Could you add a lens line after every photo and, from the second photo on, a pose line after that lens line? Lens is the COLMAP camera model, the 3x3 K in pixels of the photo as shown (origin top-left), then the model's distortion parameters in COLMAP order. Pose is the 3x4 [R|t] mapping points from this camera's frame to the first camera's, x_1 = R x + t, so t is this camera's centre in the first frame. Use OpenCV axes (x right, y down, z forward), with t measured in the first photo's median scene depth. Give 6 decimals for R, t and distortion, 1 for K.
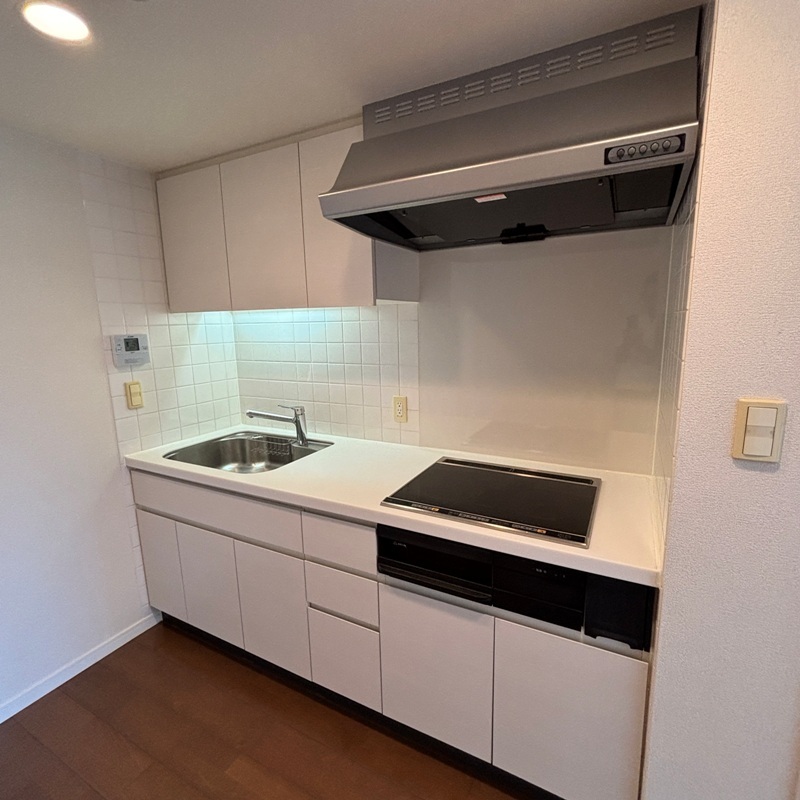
lens RADIAL K [[428.0, 0, 399.6], [0, 428.0, 399.2], [0, 0, 1]] dist [-0.001481, -0.002221]
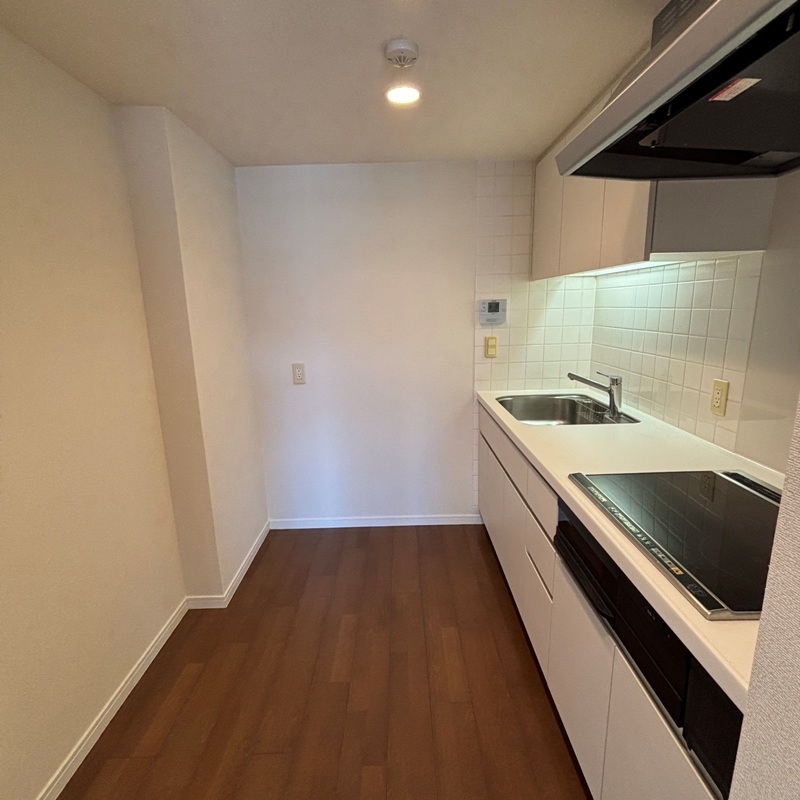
lens RADIAL K [[428.0, 0, 395.5], [0, 428.0, 400.6], [0, 0, 1]] dist [-0.001481, -0.002221]
pose [[0.462123, 0.197907, -0.864451, 0.395348], [-0.135973, 0.979067, 0.151457, -0.008008], [0.876330, 0.047550, 0.479359, 0.135997]]
